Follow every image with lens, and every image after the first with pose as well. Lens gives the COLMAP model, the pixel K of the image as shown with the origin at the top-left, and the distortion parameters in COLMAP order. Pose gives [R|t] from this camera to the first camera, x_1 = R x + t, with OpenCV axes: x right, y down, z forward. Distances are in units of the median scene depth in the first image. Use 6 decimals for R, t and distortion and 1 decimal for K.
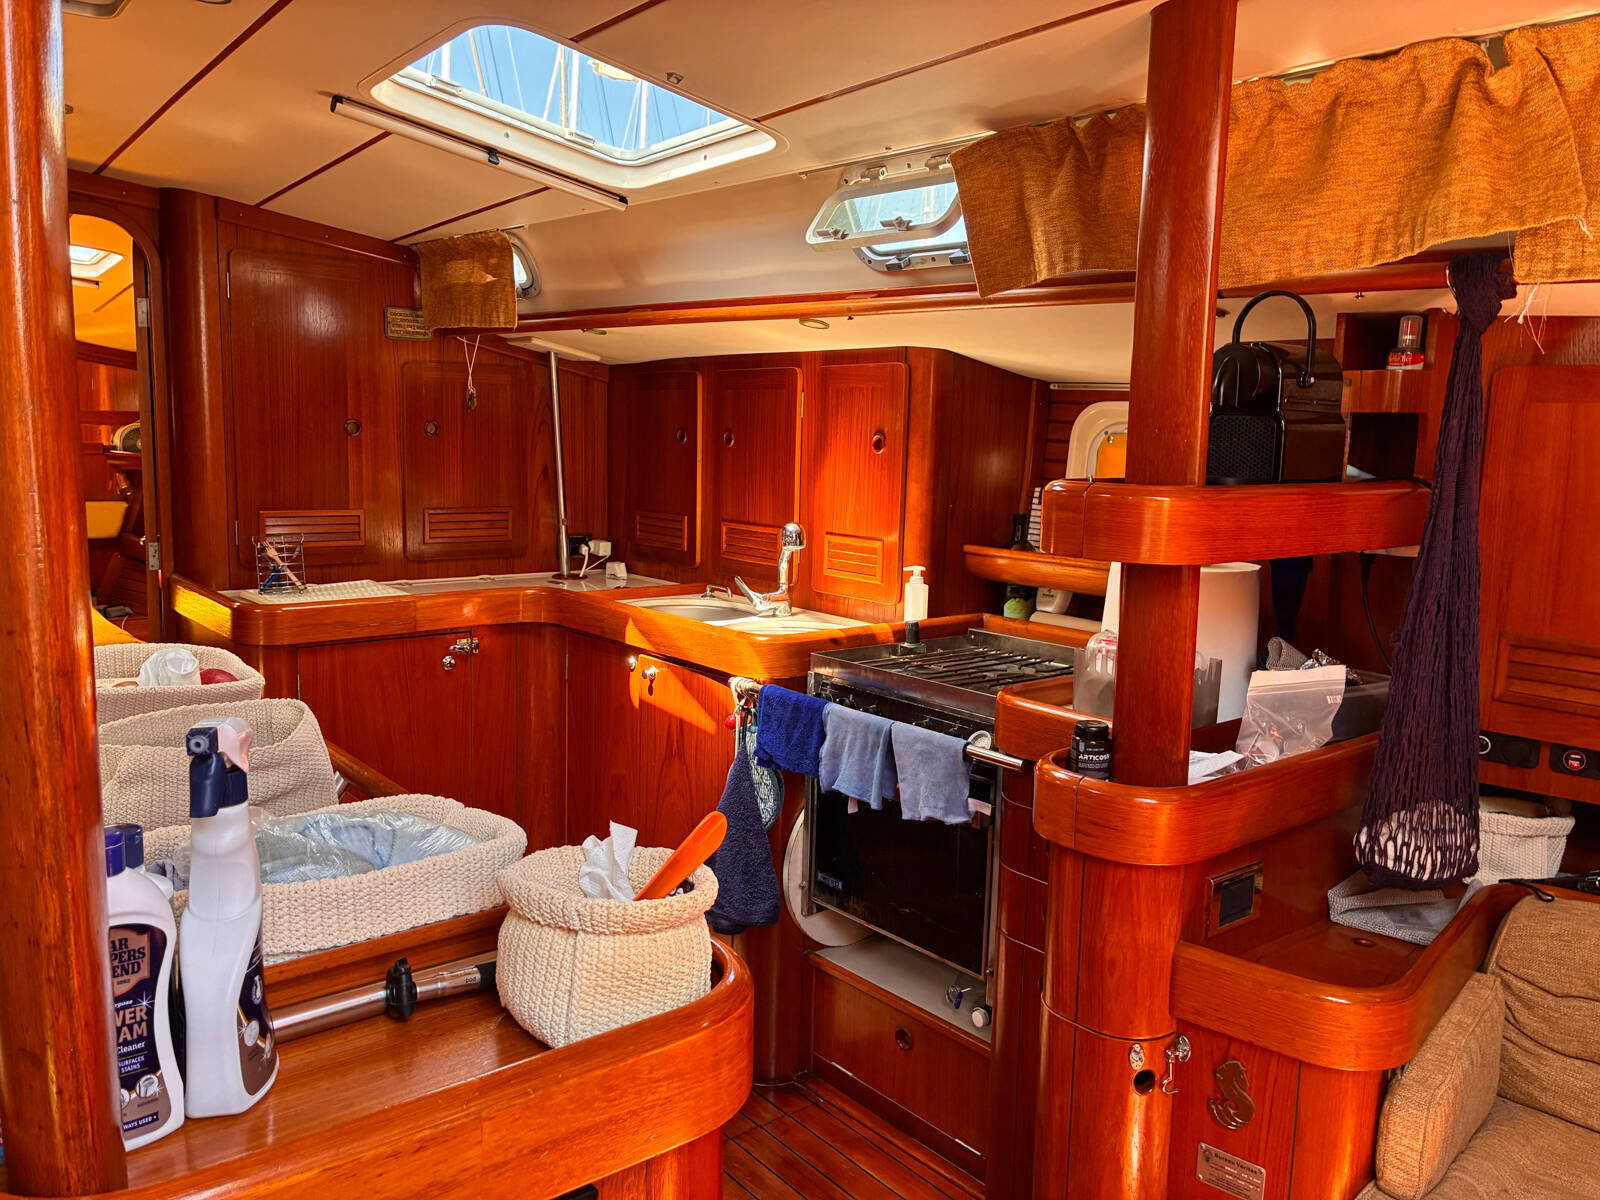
lens RADIAL K [[1211.0, 0, 795.5], [0, 1211.0, 595.9], [0, 0, 1]] dist [0.050488, -0.063003]
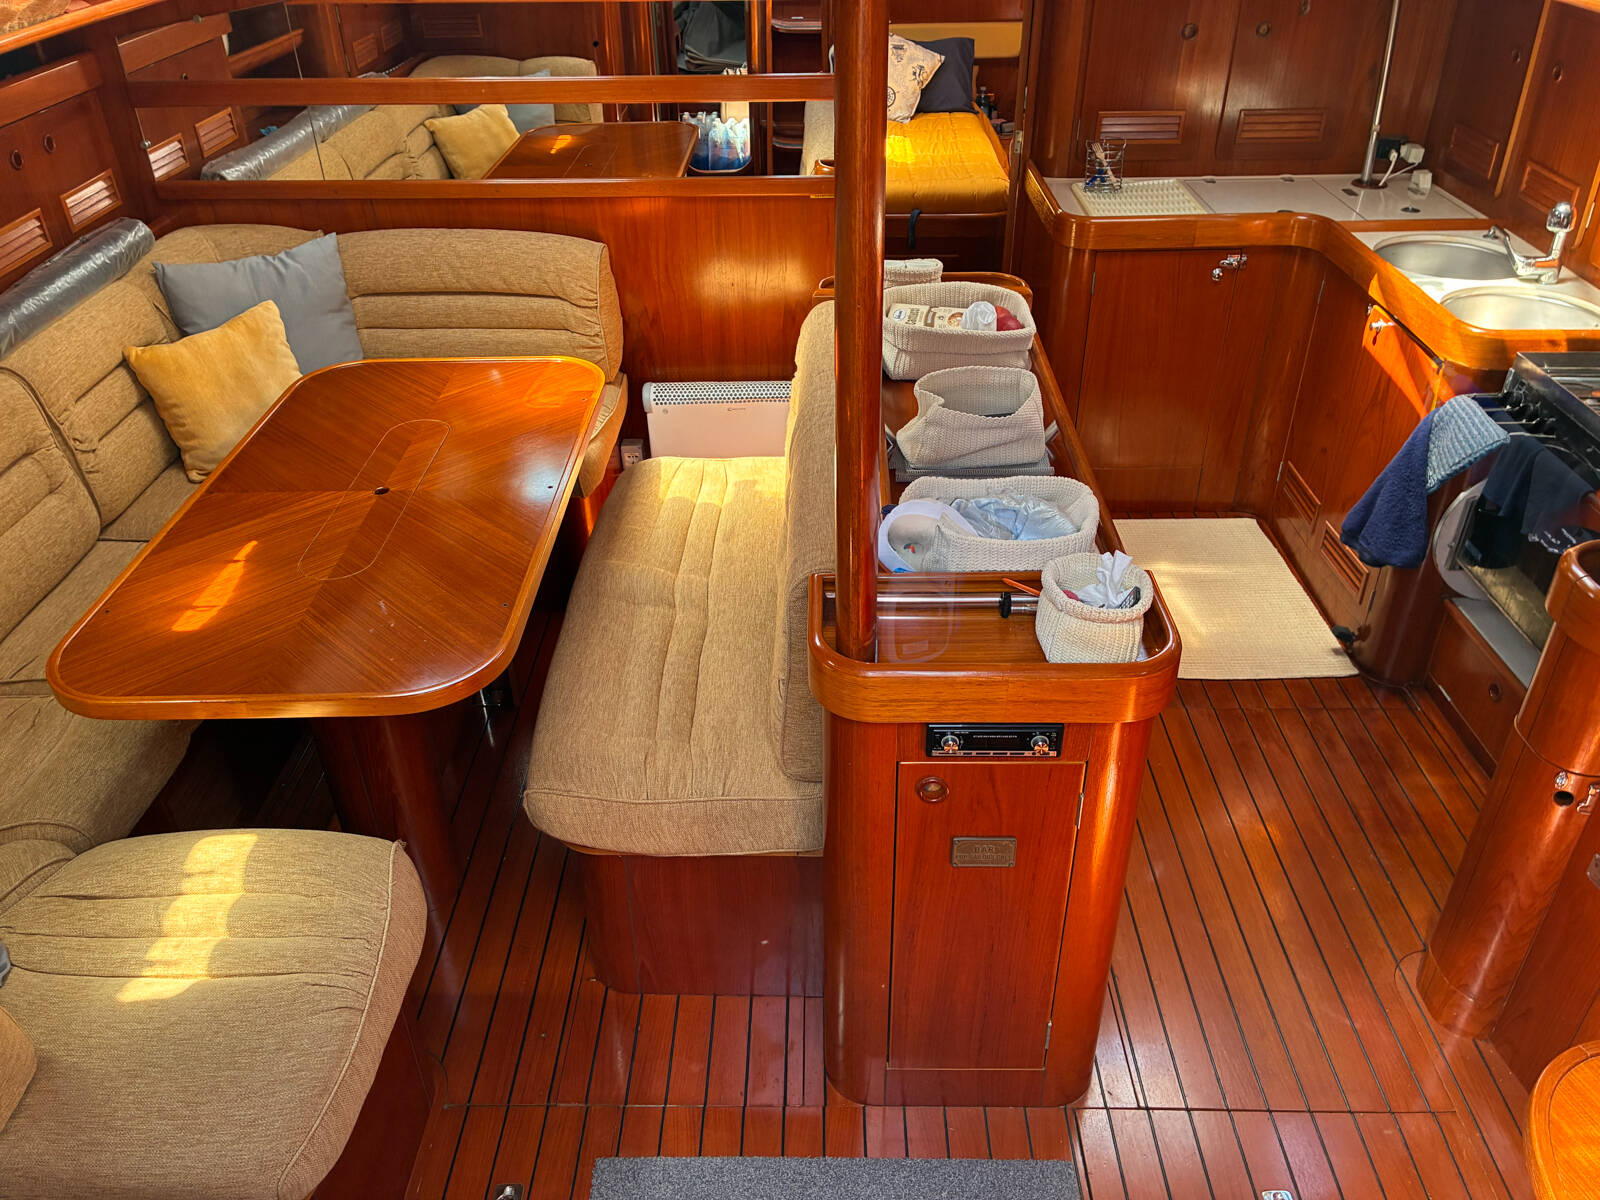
lens RADIAL K [[1211.0, 0, 803.5], [0, 1211.0, 586.3], [0, 0, 1]] dist [0.050488, -0.063003]
pose [[0.772462, 0.314625, -0.551646, 0.166887], [-0.054192, 0.898139, 0.436359, -0.182316], [0.632744, -0.307176, 0.710829, -0.207217]]
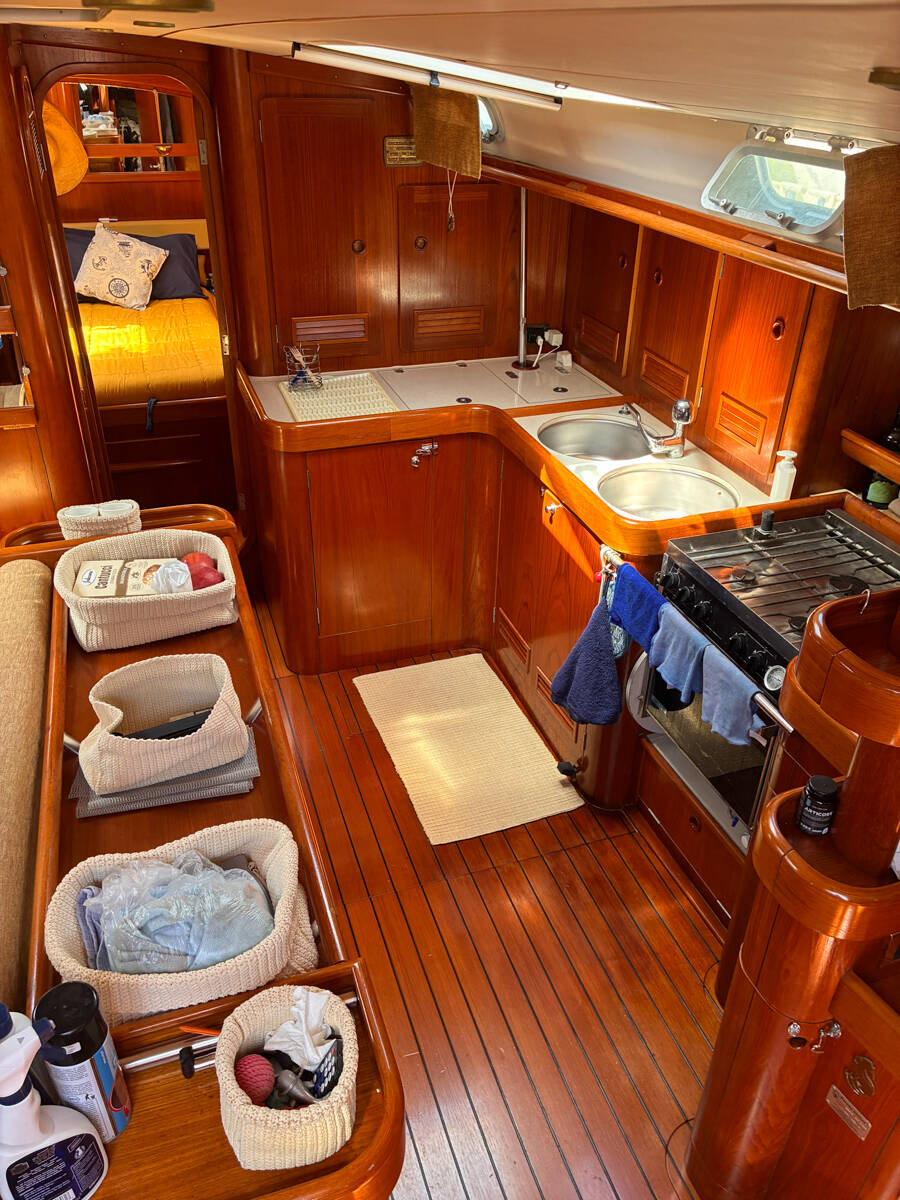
lens RADIAL K [[908.2, 0, 453.3], [0, 908.2, 594.1], [0, 0, 1]] dist [0.050488, -0.063003]
pose [[0.941185, 0.171430, -0.291174, 0.076033], [-0.041503, 0.913865, 0.403891, -0.234527], [0.335333, -0.368052, 0.867231, 0.102305]]
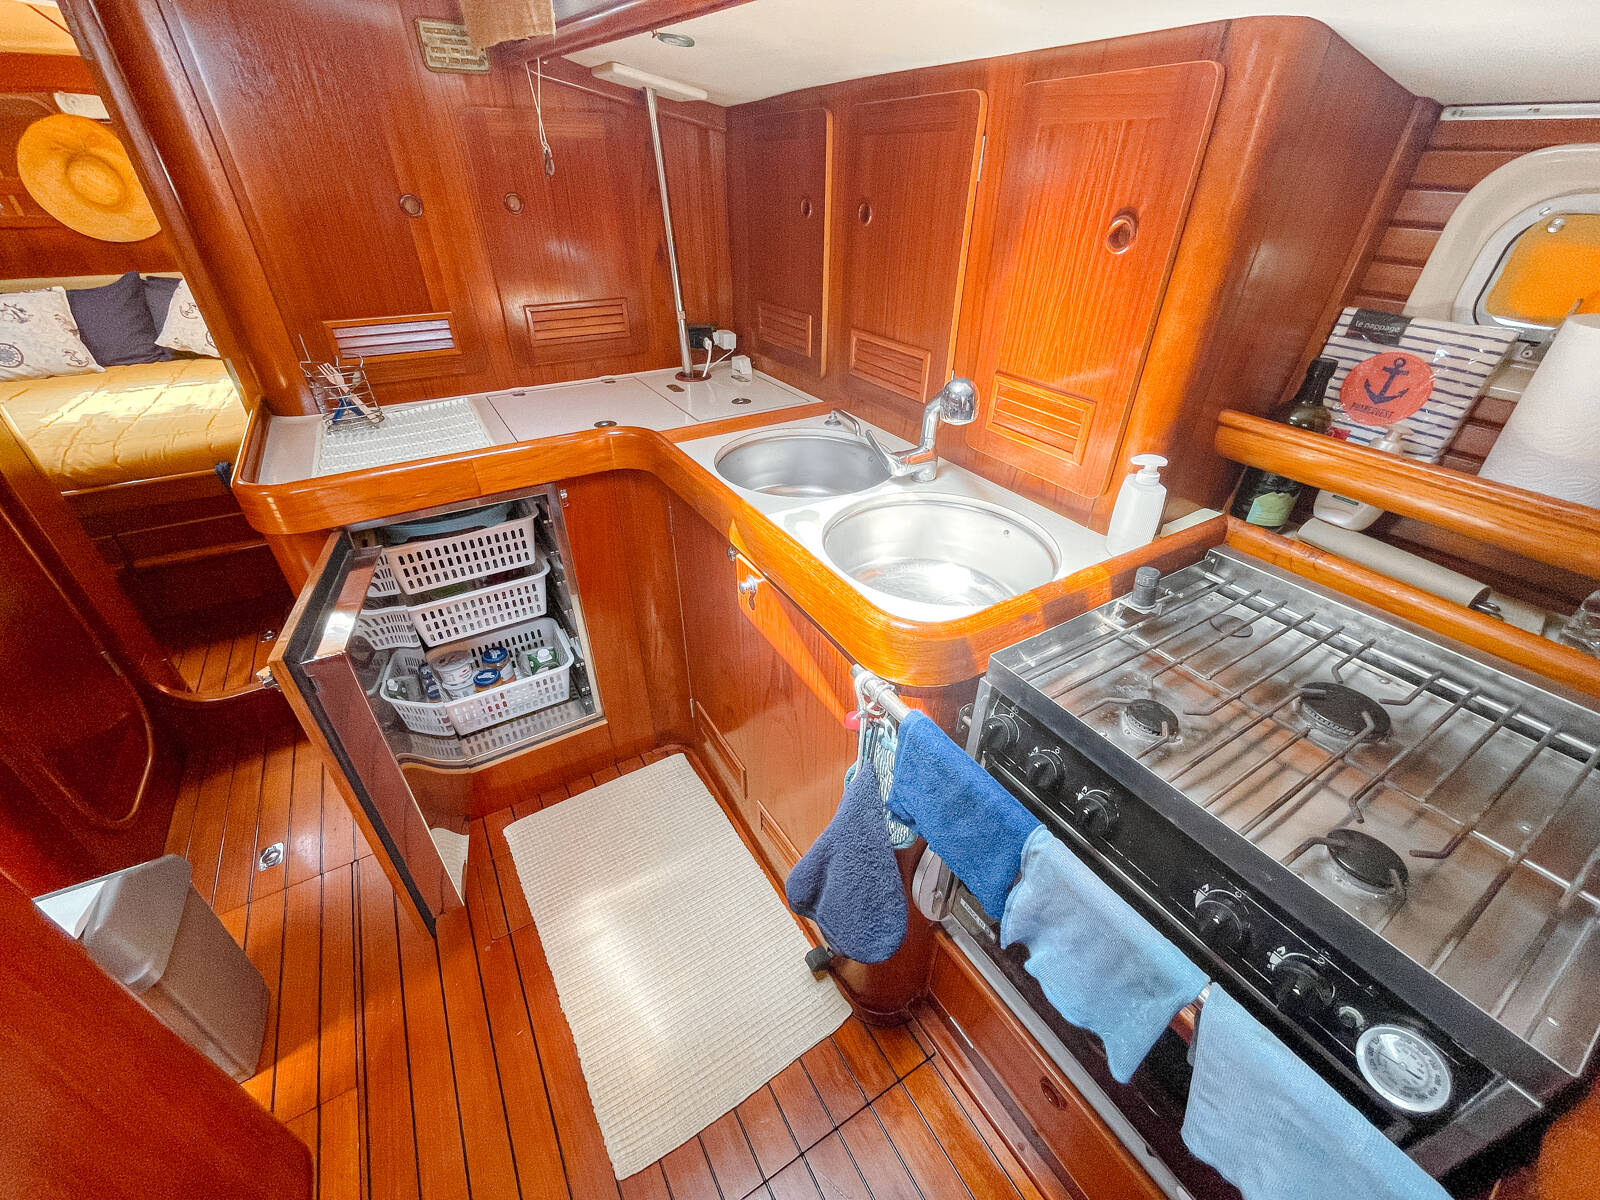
lens RADIAL K [[644.4, 0, 798.1], [0, 644.4, 598.2], [0, 0, 1]] dist [-0.002969, 0.000324]
pose [[0.990773, 0.058864, -0.122085, -0.039721], [-0.000264, 0.901600, 0.432572, -0.104142], [0.135535, -0.428548, 0.893296, 0.635061]]
